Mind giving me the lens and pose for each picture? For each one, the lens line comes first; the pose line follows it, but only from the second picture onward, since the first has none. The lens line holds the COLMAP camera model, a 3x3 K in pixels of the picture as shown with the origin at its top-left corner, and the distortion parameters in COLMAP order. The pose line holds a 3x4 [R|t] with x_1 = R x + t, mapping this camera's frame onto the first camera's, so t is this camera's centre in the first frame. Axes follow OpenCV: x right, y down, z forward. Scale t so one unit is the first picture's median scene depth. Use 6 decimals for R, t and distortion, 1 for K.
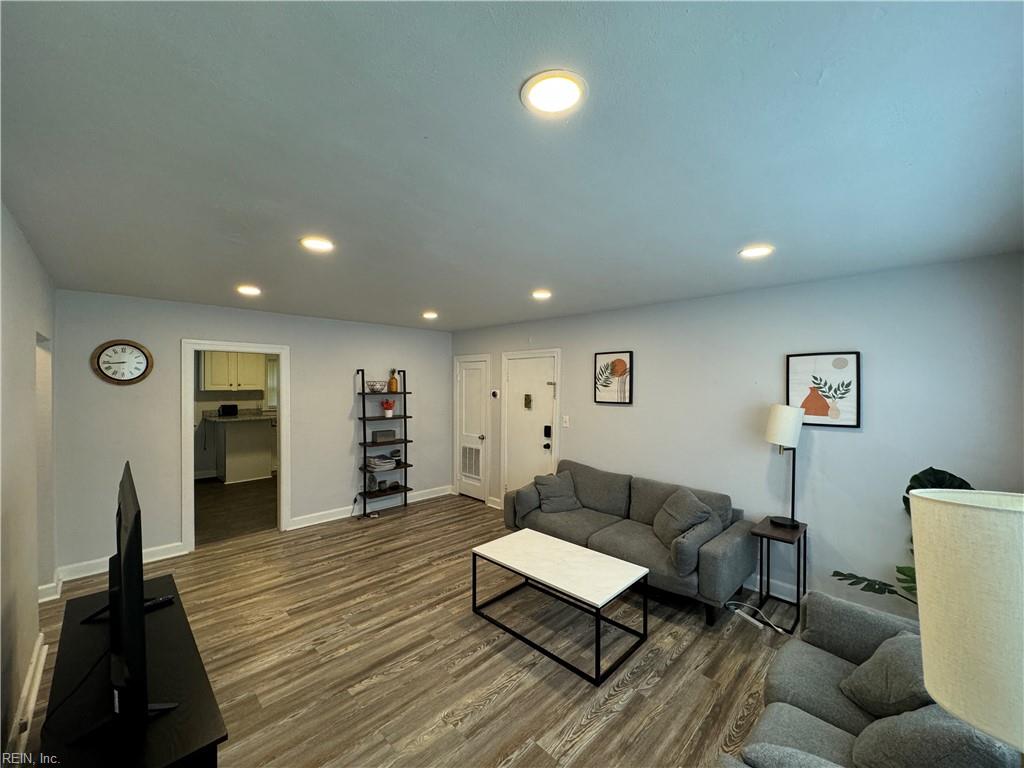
lens RADIAL K [[409.9, 0, 510.6], [0, 409.9, 391.7], [0, 0, 1]] dist [0.000628, -0.000225]
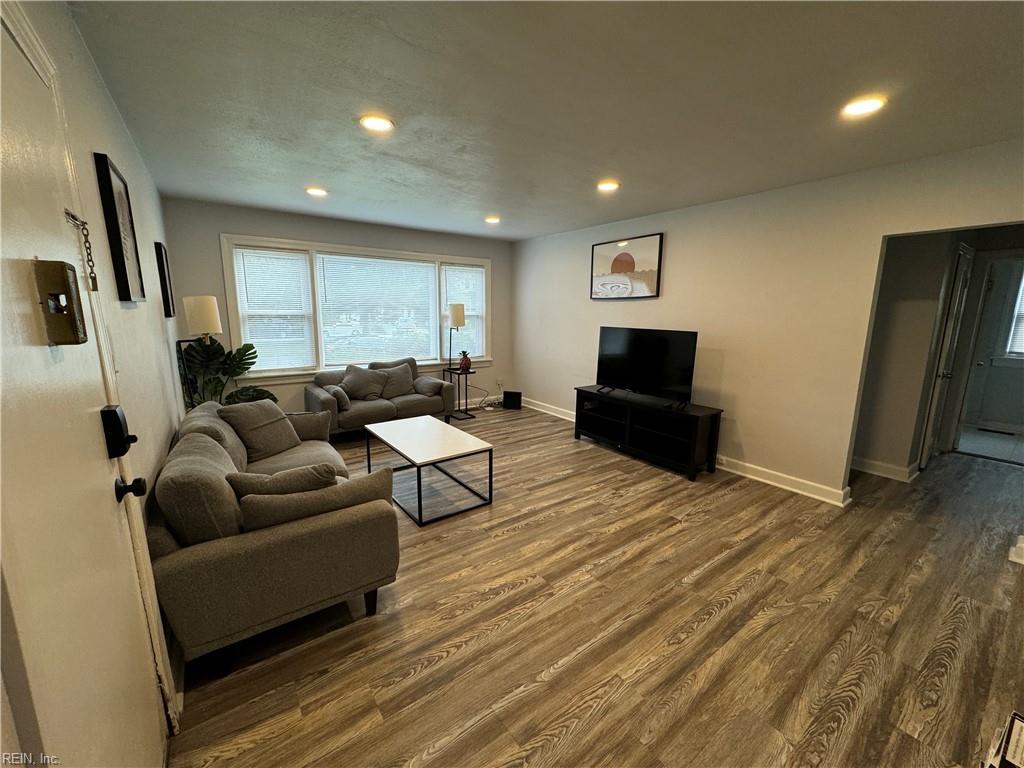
lens RADIAL K [[409.9, 0, 511.8], [0, 409.9, 381.8], [0, 0, 1]] dist [0.000628, -0.000225]
pose [[-0.988511, -0.041654, 0.145295, -0.265161], [-0.012876, 0.980989, 0.193634, 0.030921], [-0.150599, 0.189538, -0.970255, 1.842061]]
